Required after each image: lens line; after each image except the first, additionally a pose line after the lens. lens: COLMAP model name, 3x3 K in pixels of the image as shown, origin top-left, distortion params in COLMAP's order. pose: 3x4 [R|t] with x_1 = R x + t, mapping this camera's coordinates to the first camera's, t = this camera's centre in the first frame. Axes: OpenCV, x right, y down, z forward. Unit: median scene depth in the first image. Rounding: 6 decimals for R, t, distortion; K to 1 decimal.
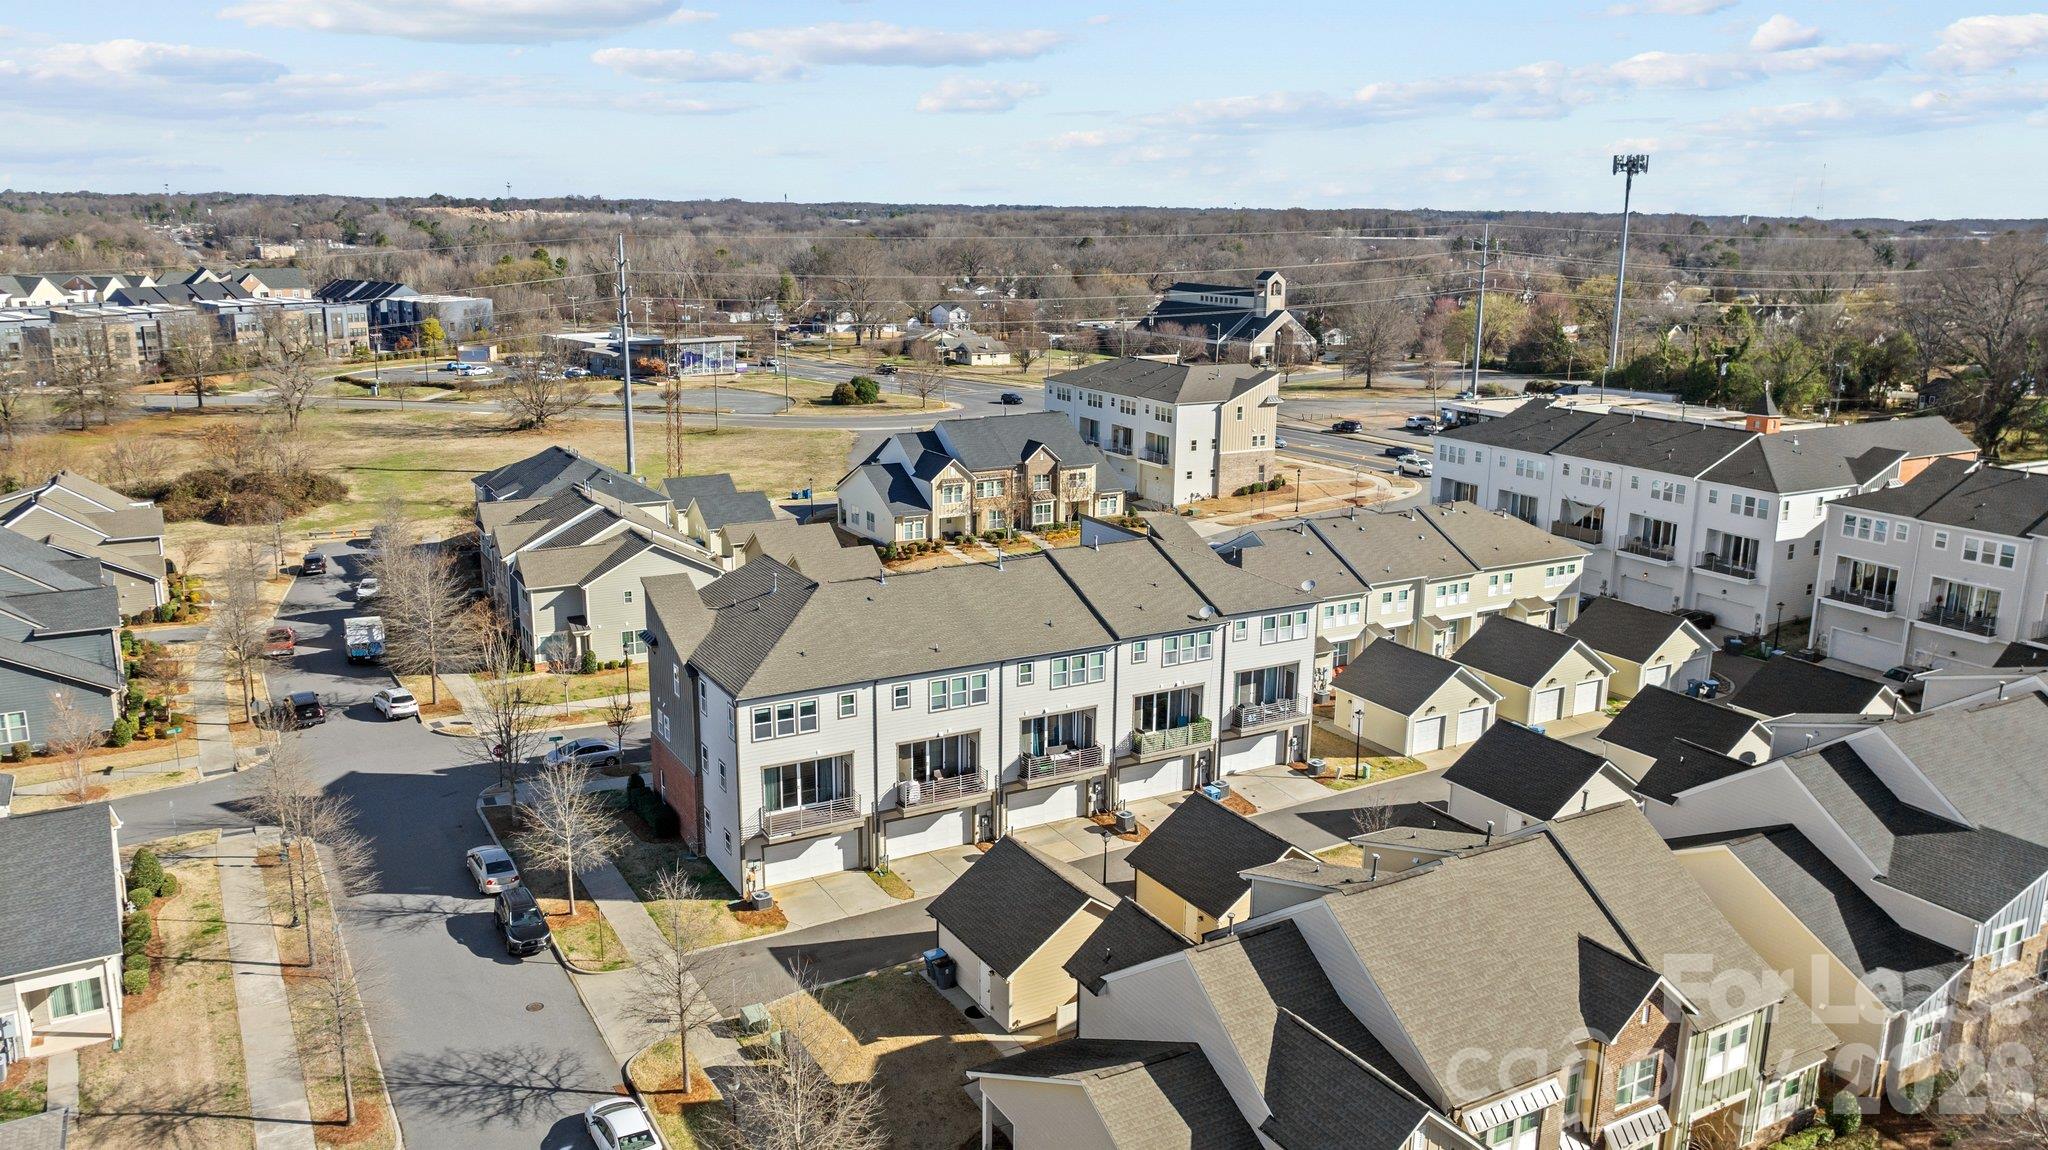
lens RADIAL K [[1509.2, 0, 1024.0], [0, 1509.2, 575.0], [0, 0, 1]] dist [-0.006207, -0.002147]
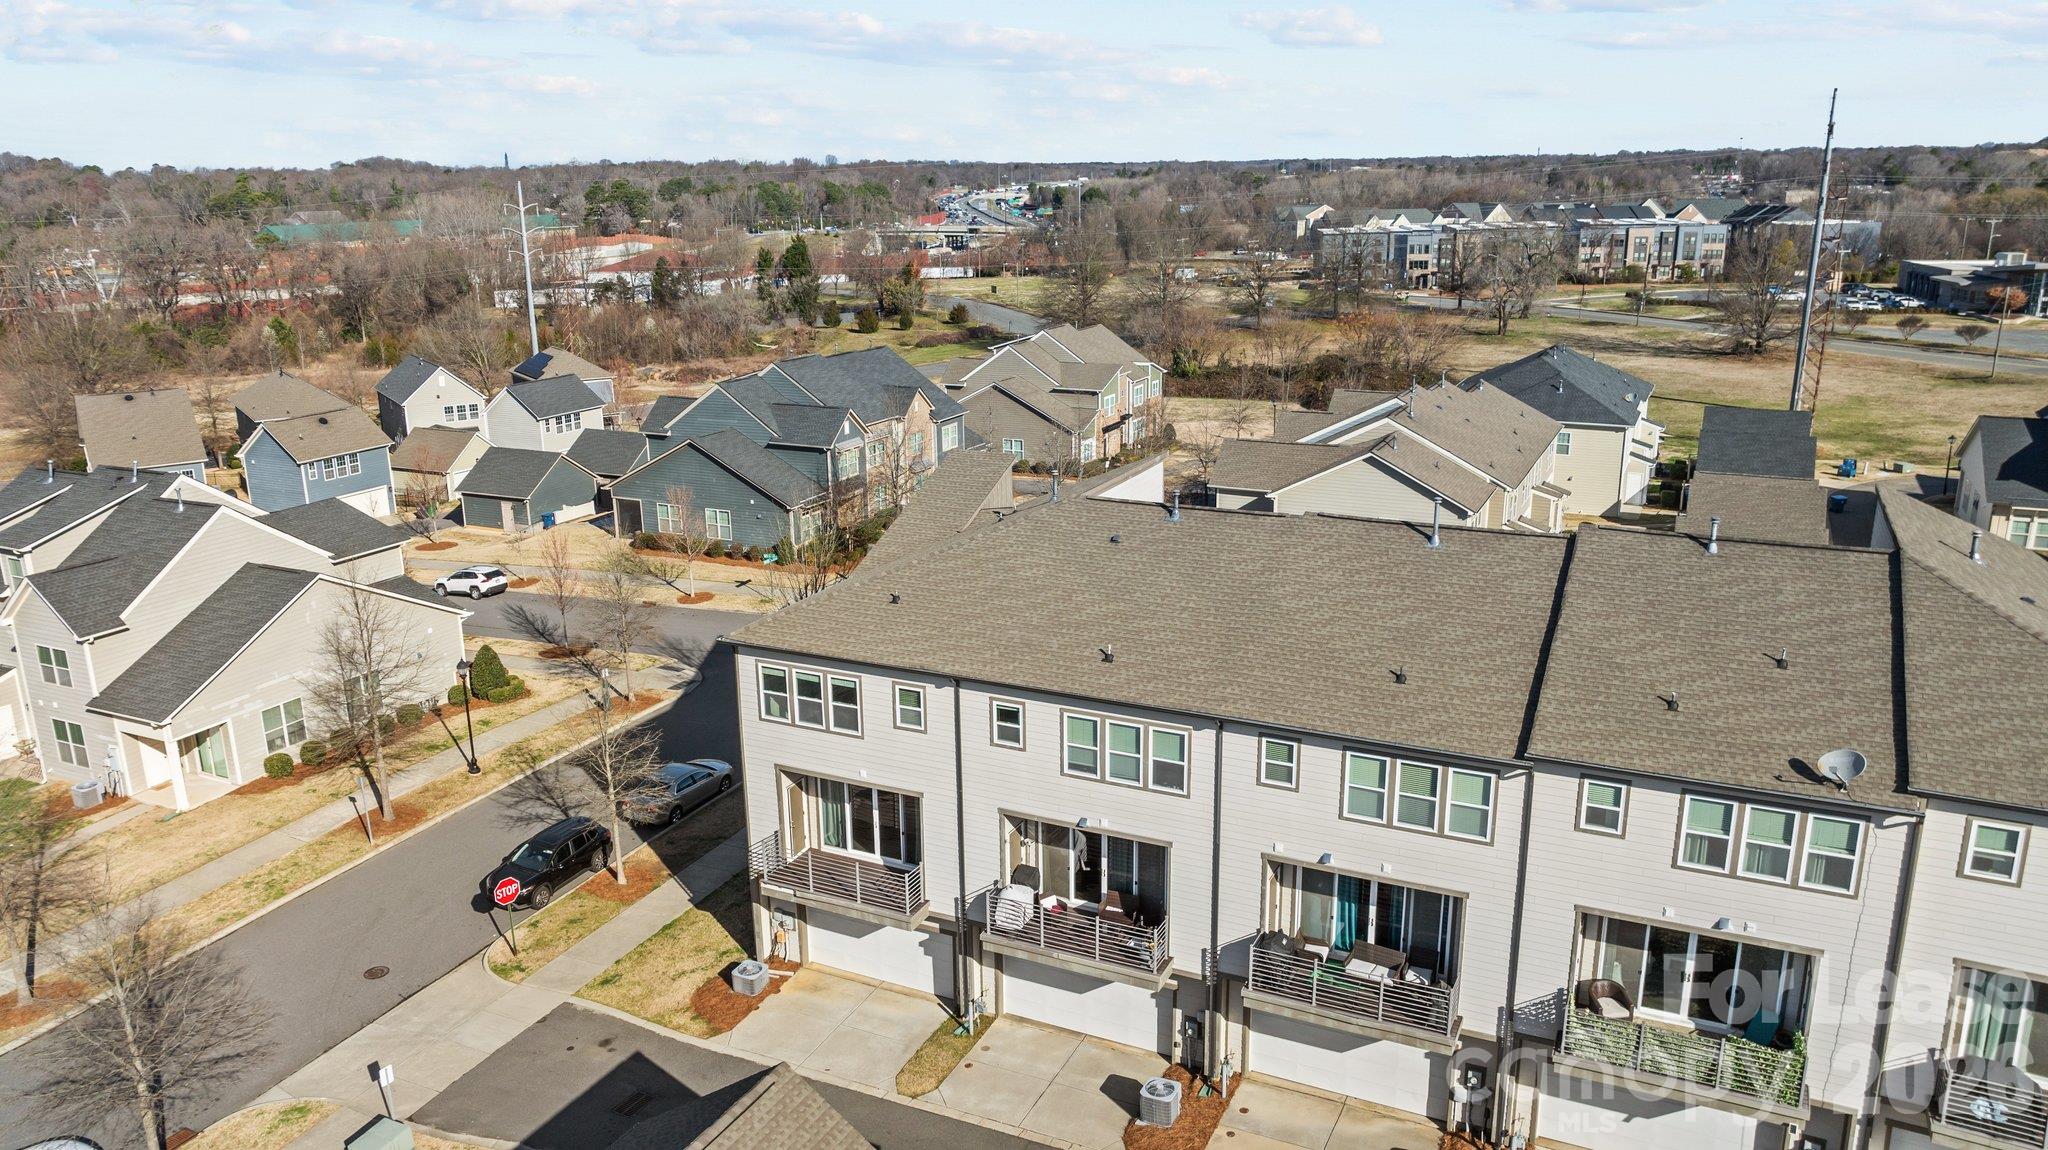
lens RADIAL K [[1447.5, 0, 1024.0], [0, 1447.5, 575.0], [0, 0, 1]] dist [-0.042837, 0.048915]
pose [[0.558910, 0.202284, -0.804177, 0.305242], [-0.172770, 0.976914, 0.125658, -0.031501], [0.811030, 0.068706, 0.580955, 0.712604]]
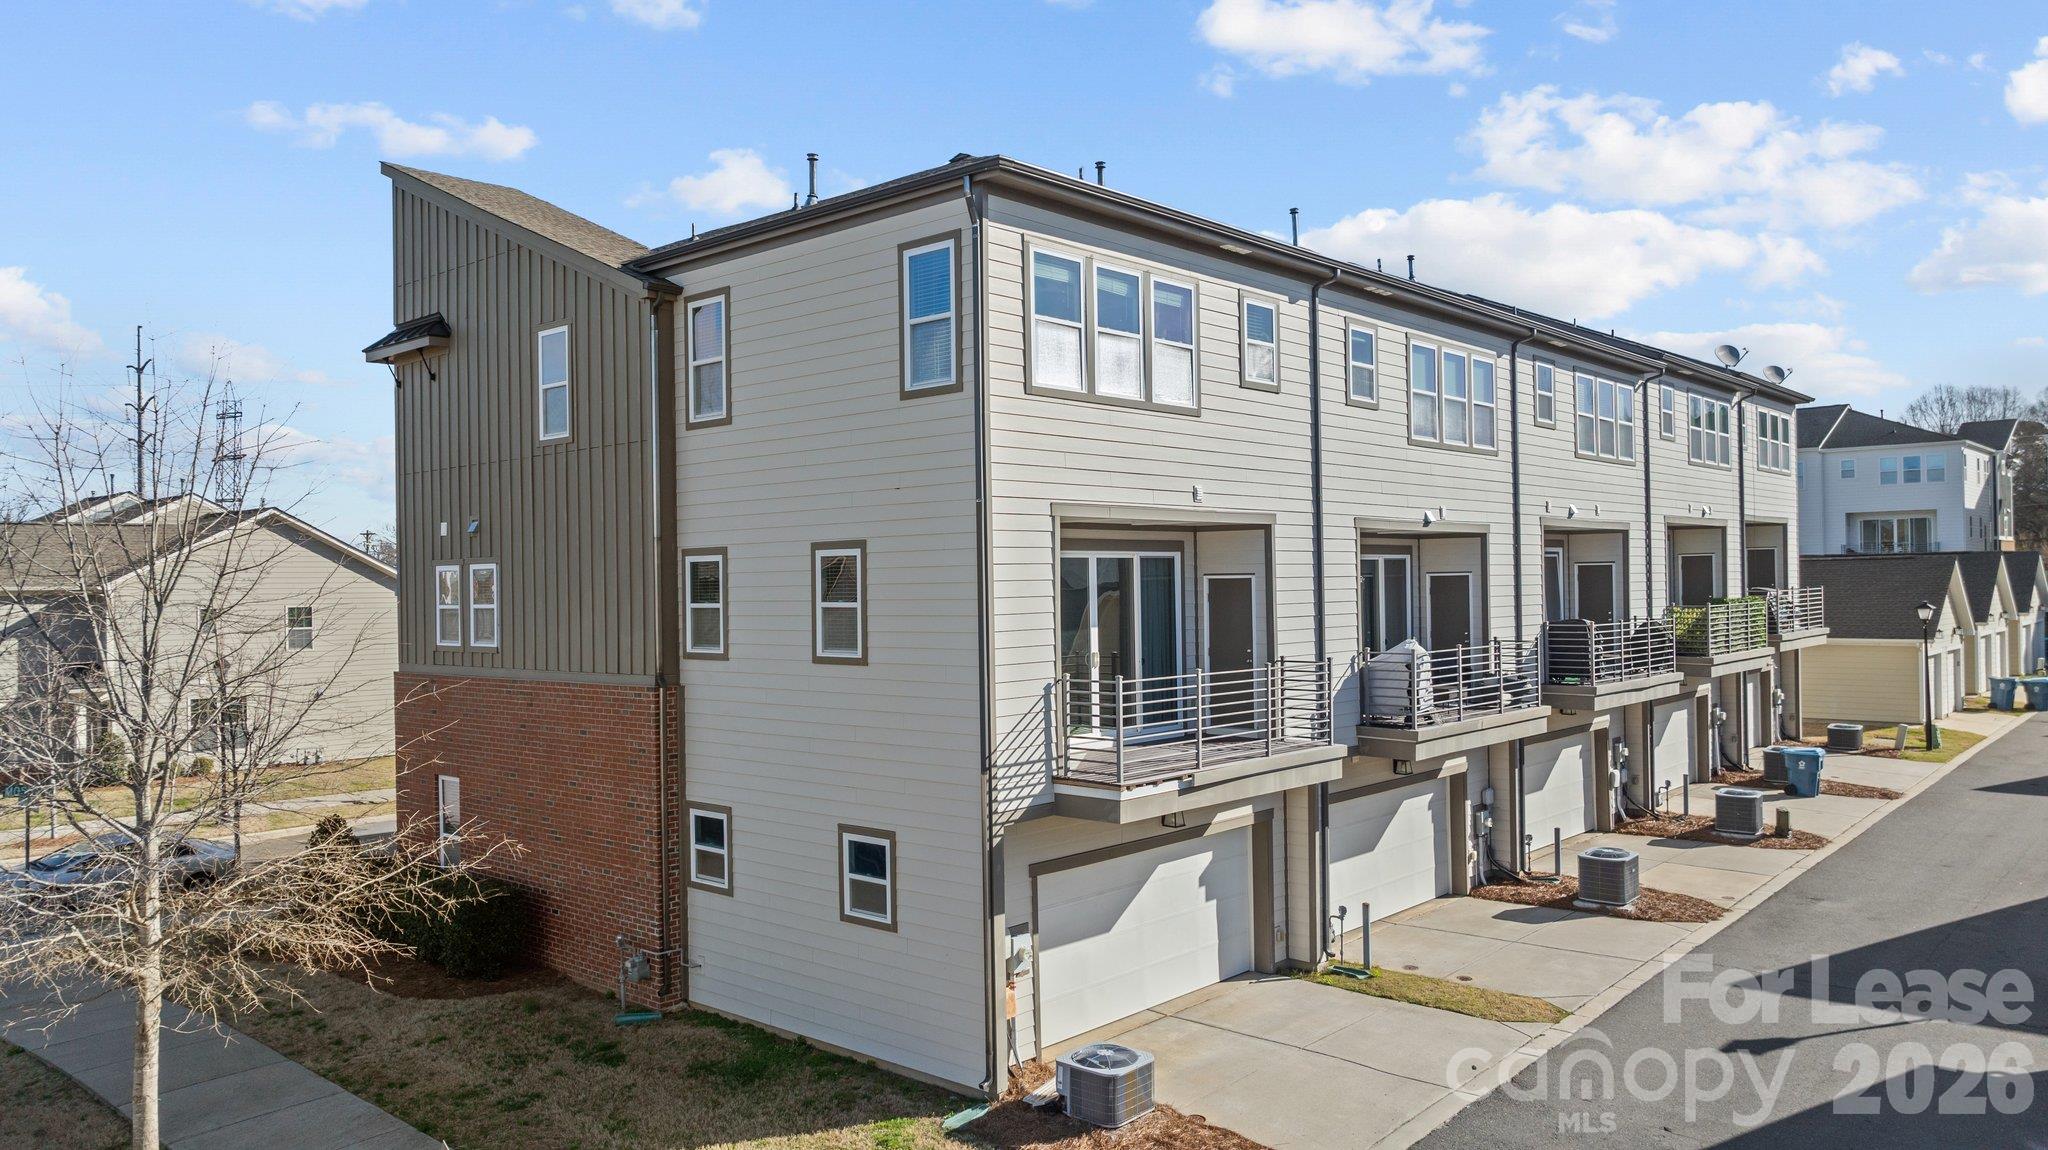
lens RADIAL K [[1447.5, 0, 1024.0], [0, 1447.5, 575.0], [0, 0, 1]] dist [-0.042837, 0.048915]
pose [[0.949740, -0.030373, 0.311563, -0.240741], [0.105597, 0.968030, -0.227522, 0.182357], [-0.294692, 0.248987, 0.922585, 0.753668]]
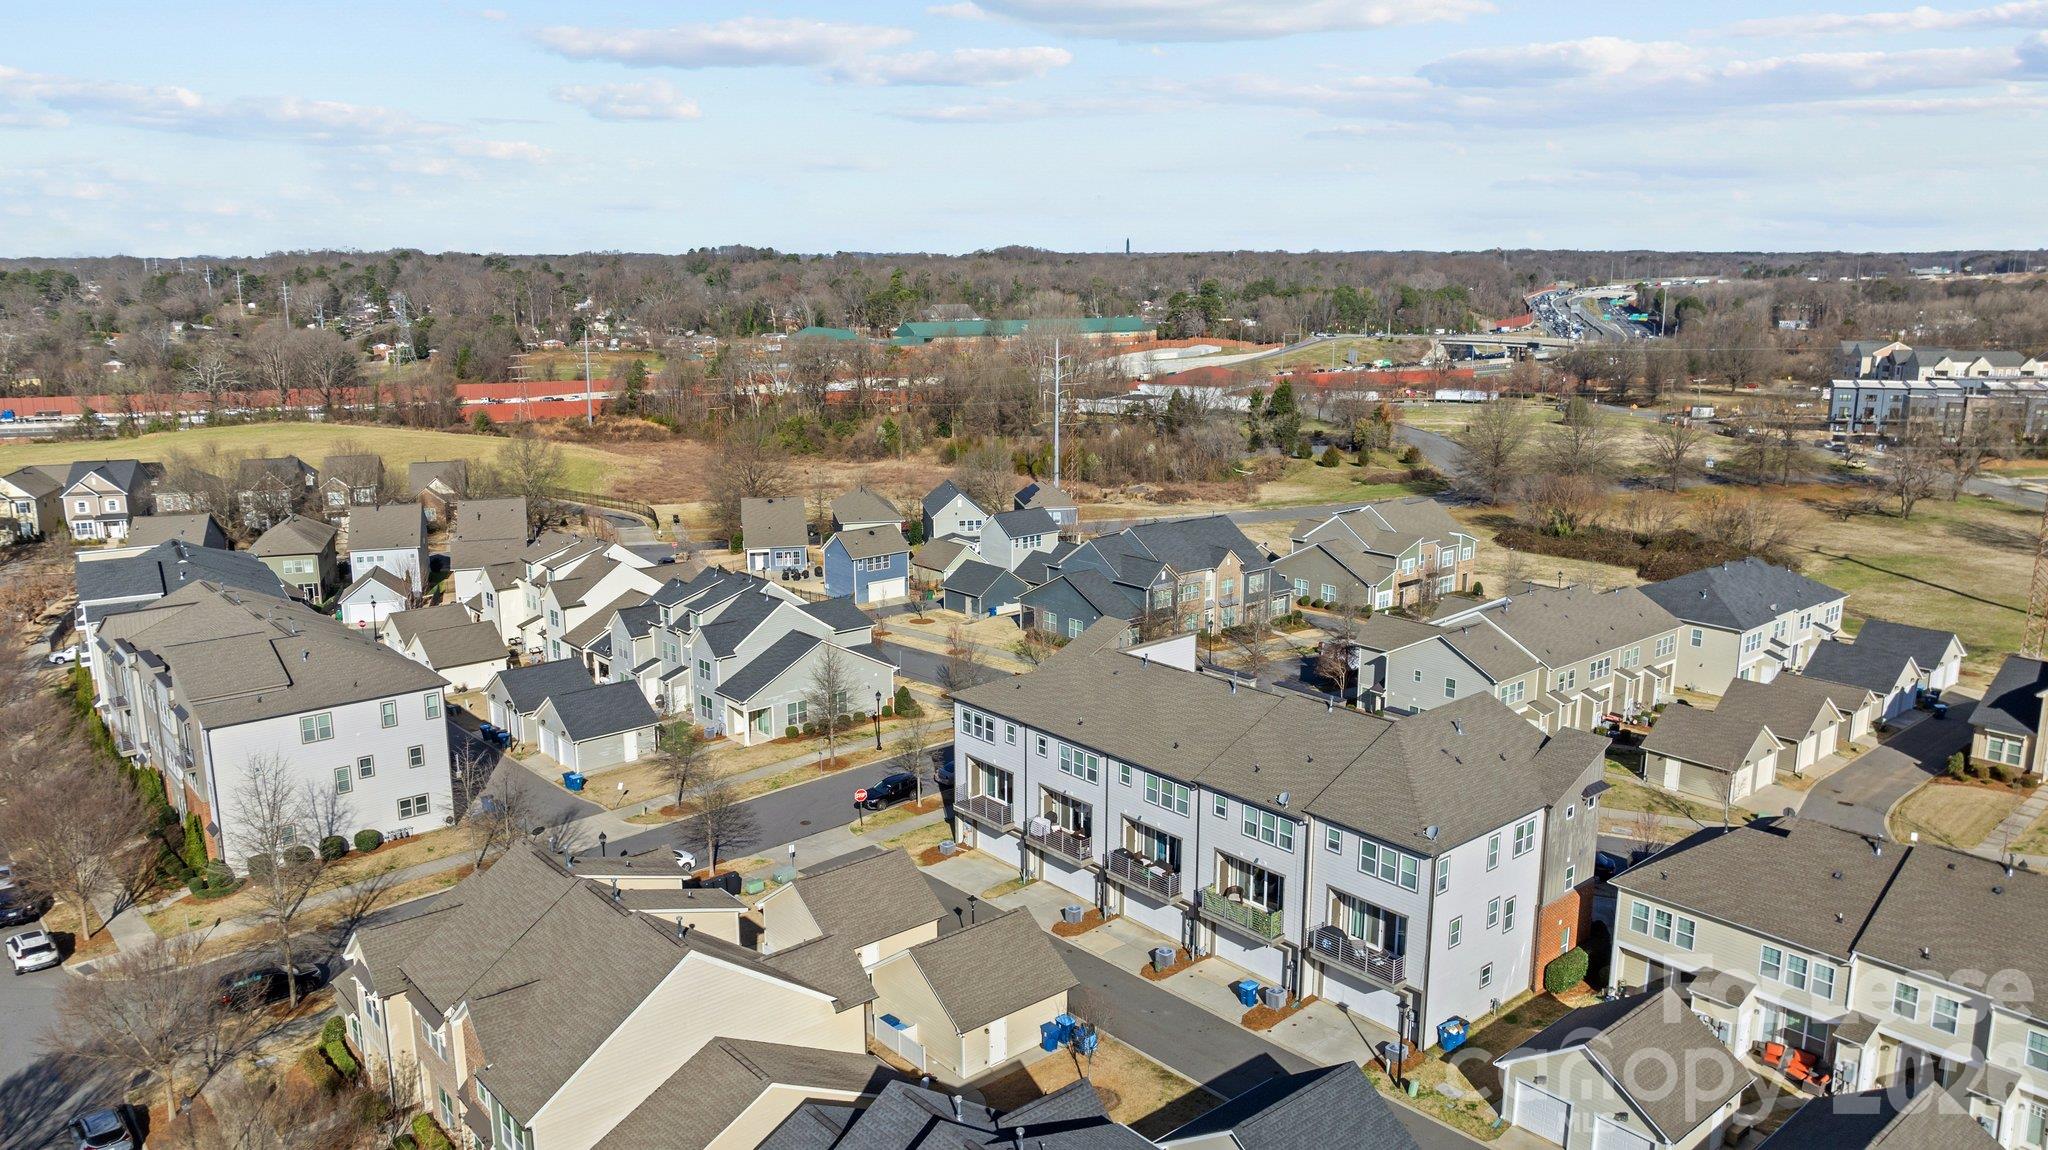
lens RADIAL K [[1447.5, 0, 1024.0], [0, 1447.5, 575.0], [0, 0, 1]] dist [-0.042837, 0.048915]
pose [[0.186745, 0.195313, -0.962798, 0.990357], [-0.226073, 0.962279, 0.151359, -0.219615], [0.956043, 0.189397, 0.223856, 0.700916]]
